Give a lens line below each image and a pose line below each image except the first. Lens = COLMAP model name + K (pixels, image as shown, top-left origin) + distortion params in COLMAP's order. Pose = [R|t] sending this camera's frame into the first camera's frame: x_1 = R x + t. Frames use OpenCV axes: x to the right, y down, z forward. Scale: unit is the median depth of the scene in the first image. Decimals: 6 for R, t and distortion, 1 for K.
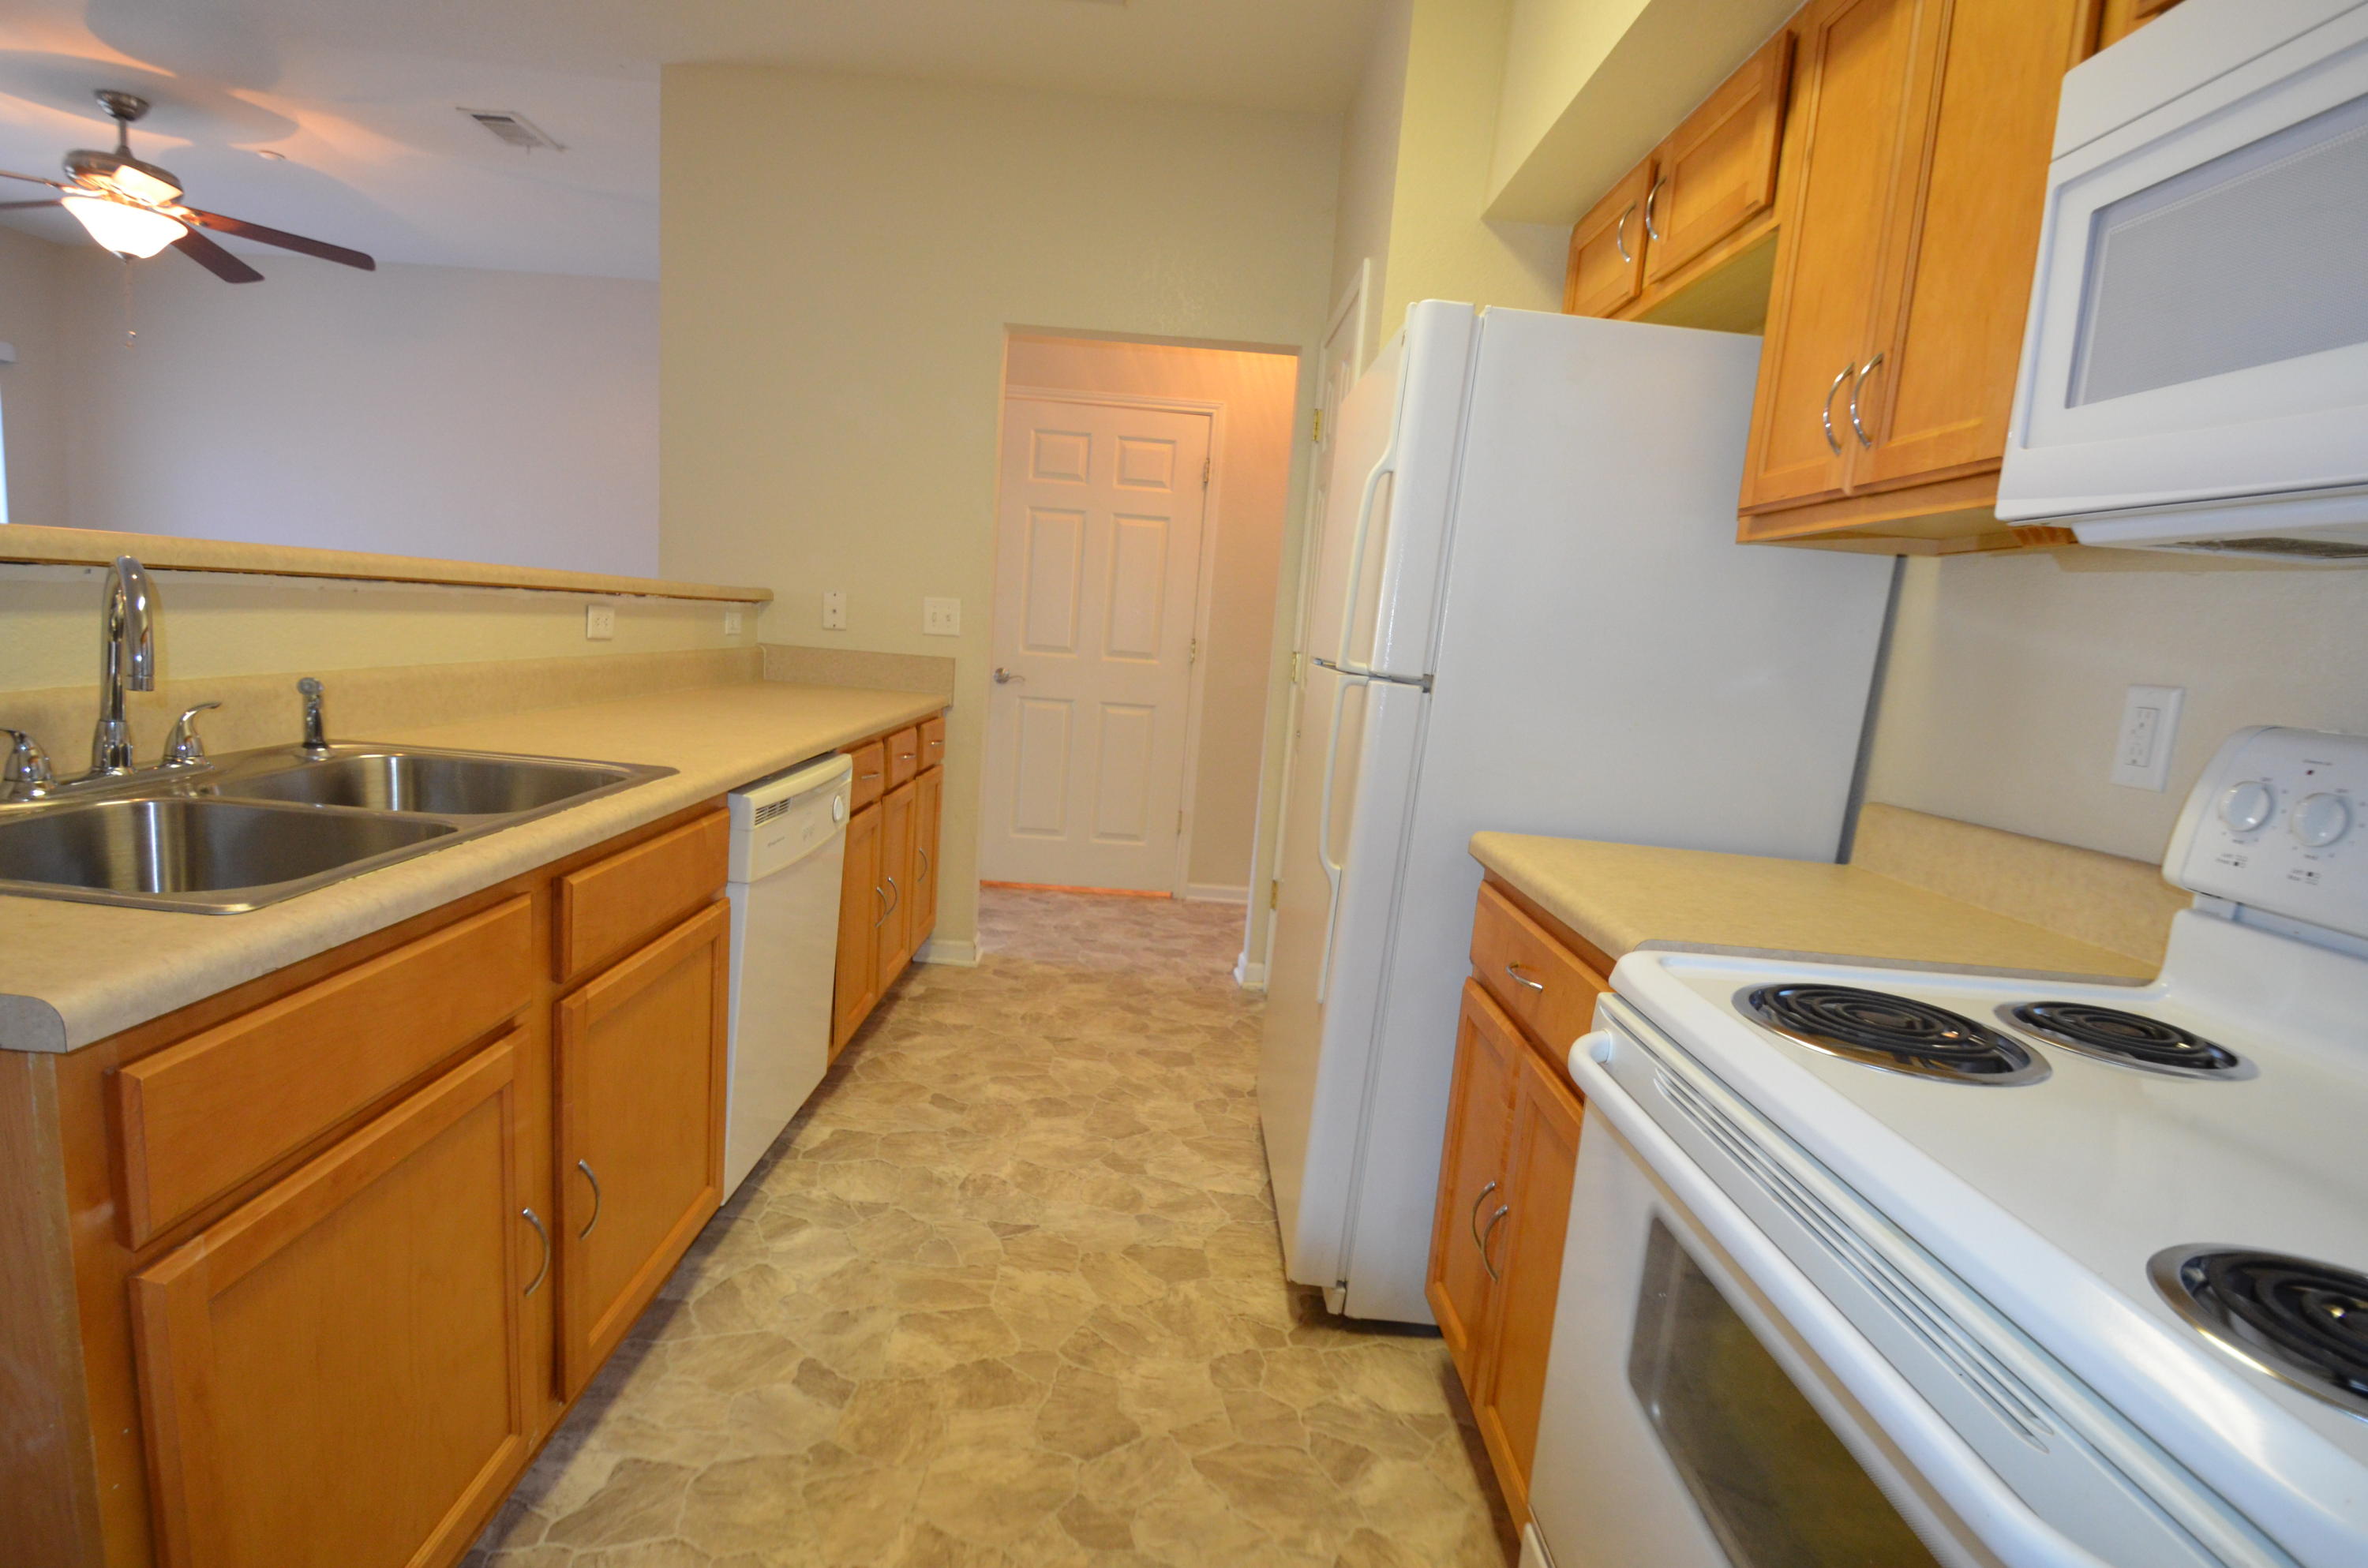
lens RADIAL K [[1102.1, 0, 1164.9], [0, 1102.1, 785.8], [0, 0, 1]] dist [-0.001836, -0.007962]
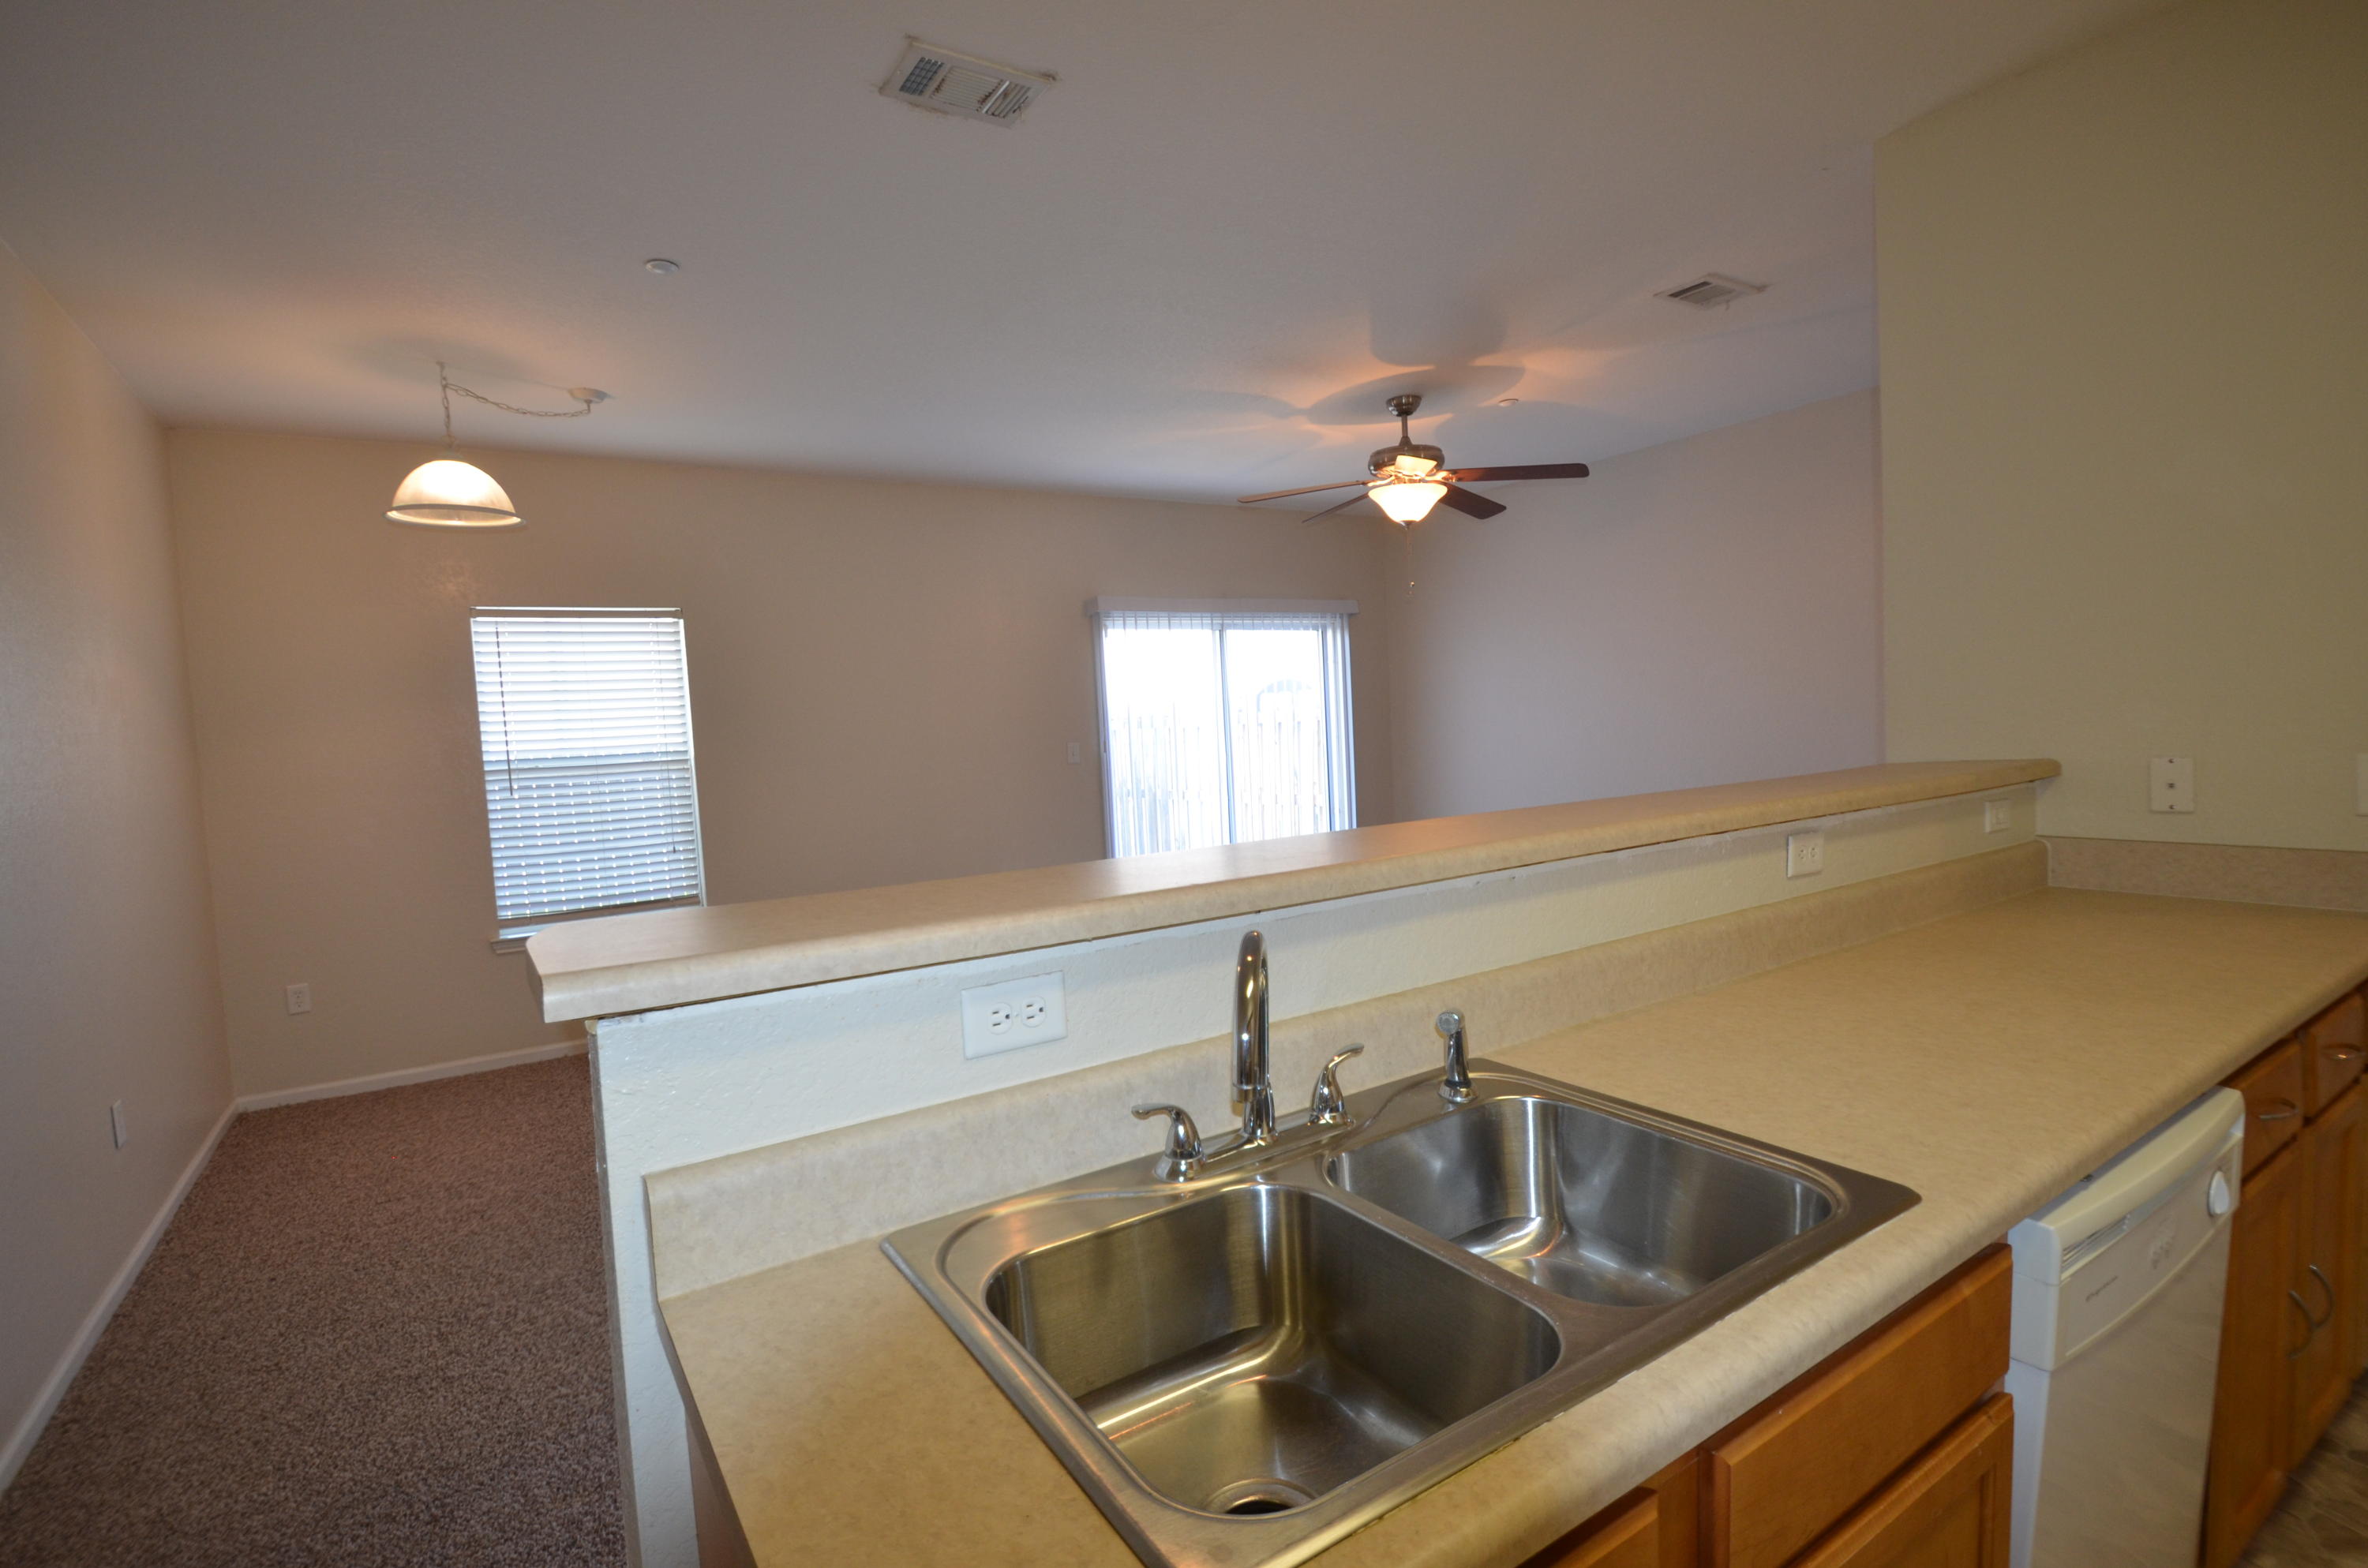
lens RADIAL K [[1102.1, 0, 1164.9], [0, 1102.1, 785.8], [0, 0, 1]] dist [-0.001836, -0.007962]
pose [[0.528703, -0.046250, -0.847546, -0.065416], [-0.040707, 0.995984, -0.079744, -0.086920], [0.847830, 0.076662, 0.524697, 0.148207]]
